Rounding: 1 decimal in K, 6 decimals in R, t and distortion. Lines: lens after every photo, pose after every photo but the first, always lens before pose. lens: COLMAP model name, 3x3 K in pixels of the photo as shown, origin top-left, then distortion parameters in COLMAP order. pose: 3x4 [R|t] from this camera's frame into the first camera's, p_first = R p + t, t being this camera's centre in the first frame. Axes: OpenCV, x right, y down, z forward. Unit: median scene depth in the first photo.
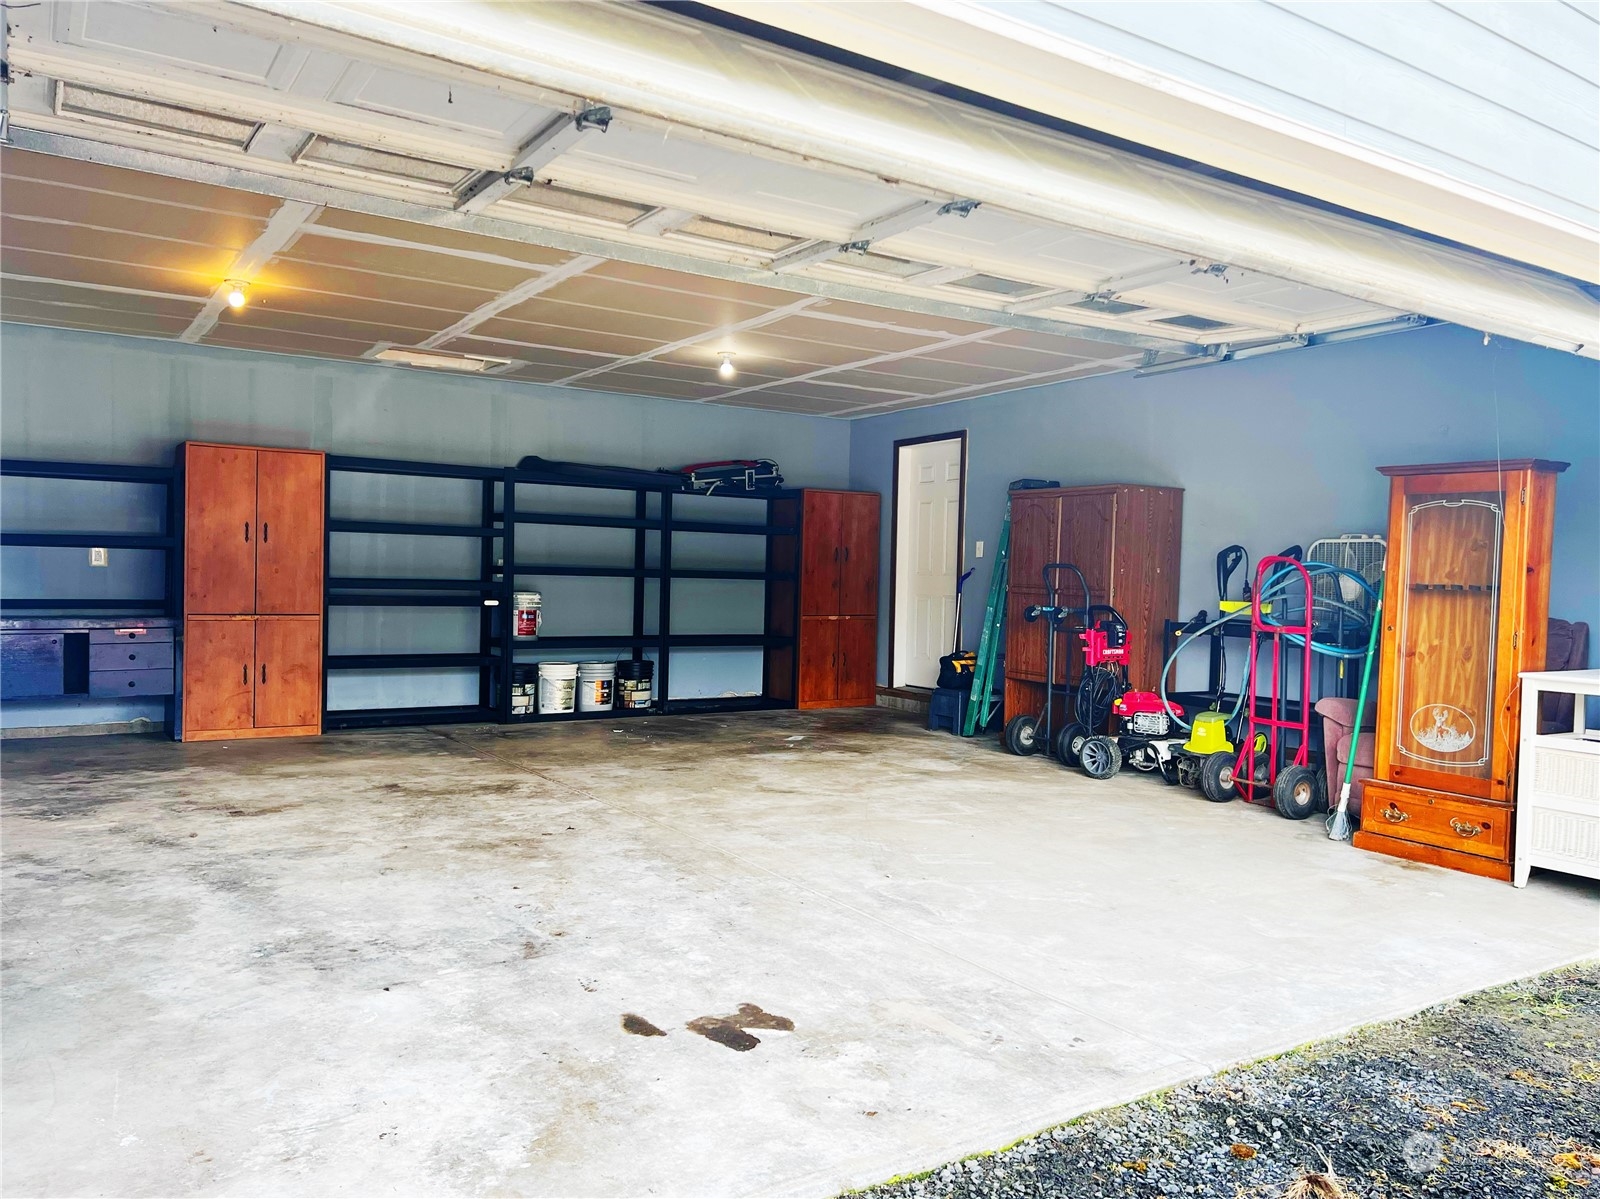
lens RADIAL K [[1202.0, 0, 794.6], [0, 1202.0, 605.0], [0, 0, 1]] dist [0.049214, -0.055681]
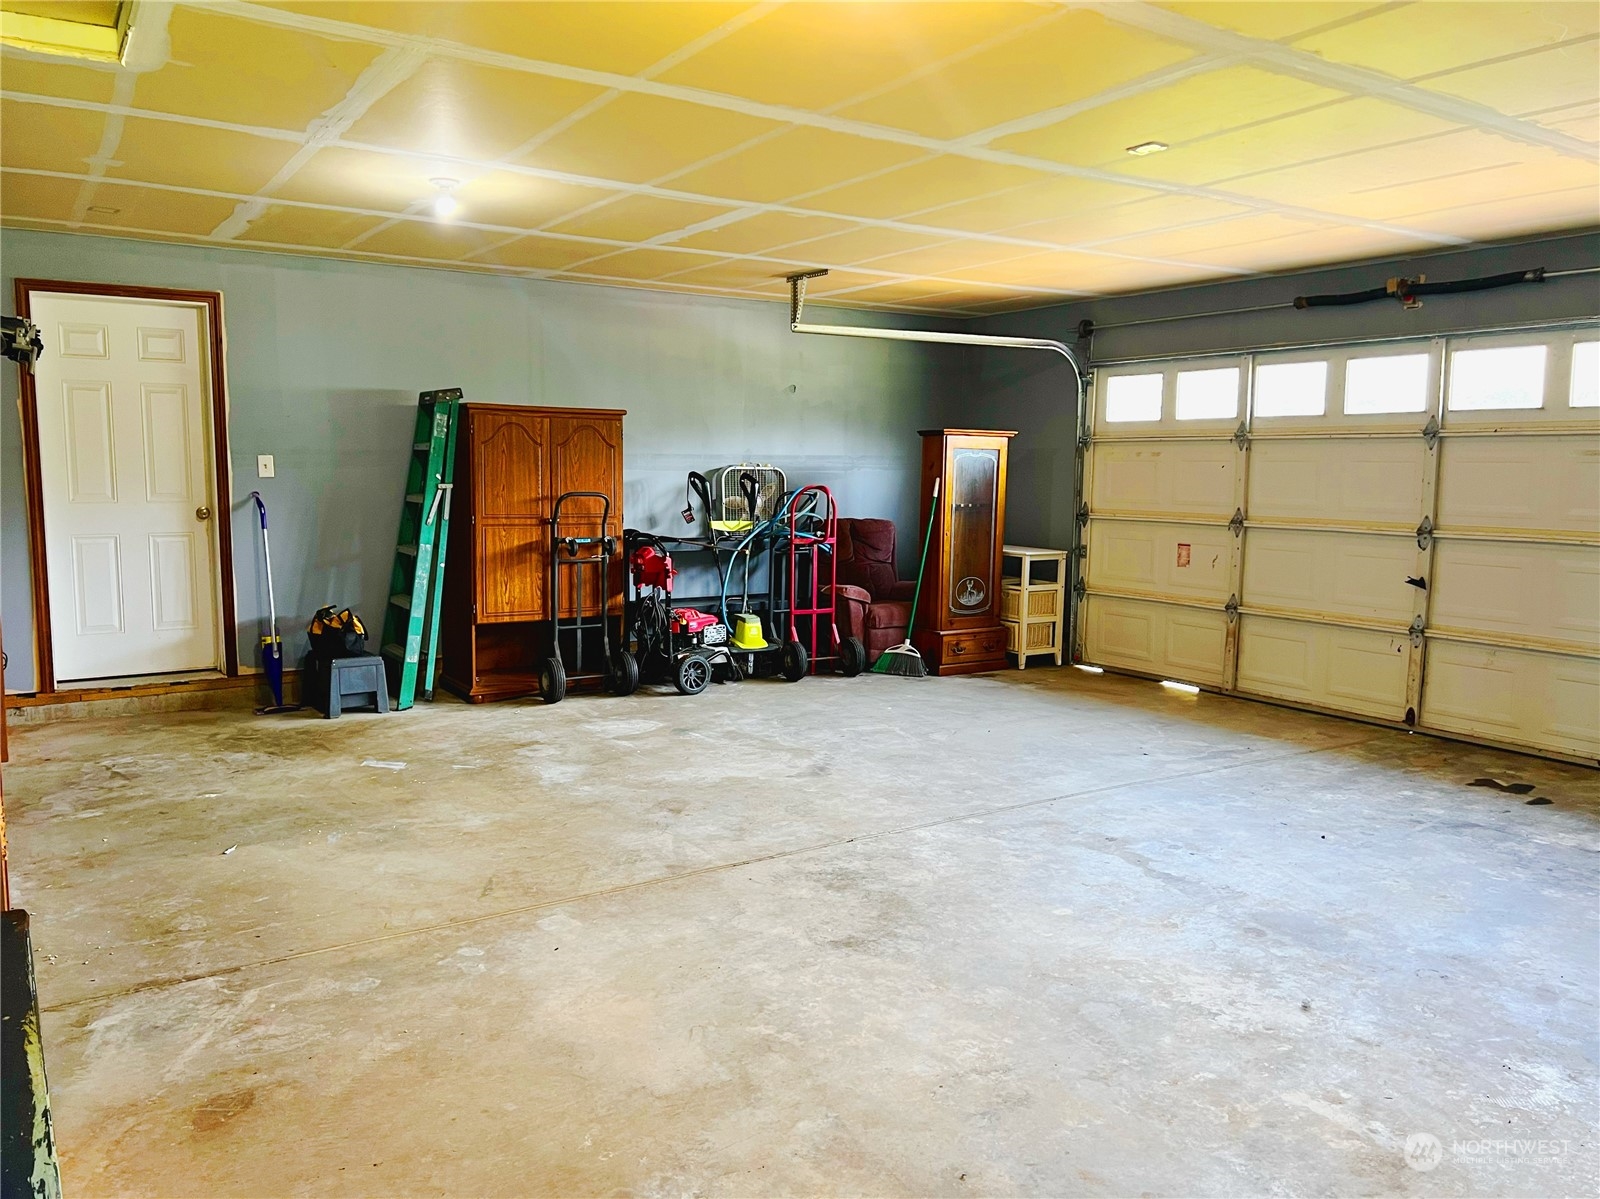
lens RADIAL K [[1202.0, 0, 795.1], [0, 1202.0, 599.4], [0, 0, 1]] dist [0.049214, -0.055681]
pose [[-0.010211, -0.139657, 0.990147, -1.185133], [0.011305, 0.990120, 0.139769, -0.130614], [-0.999884, 0.012621, -0.008532, 1.361624]]
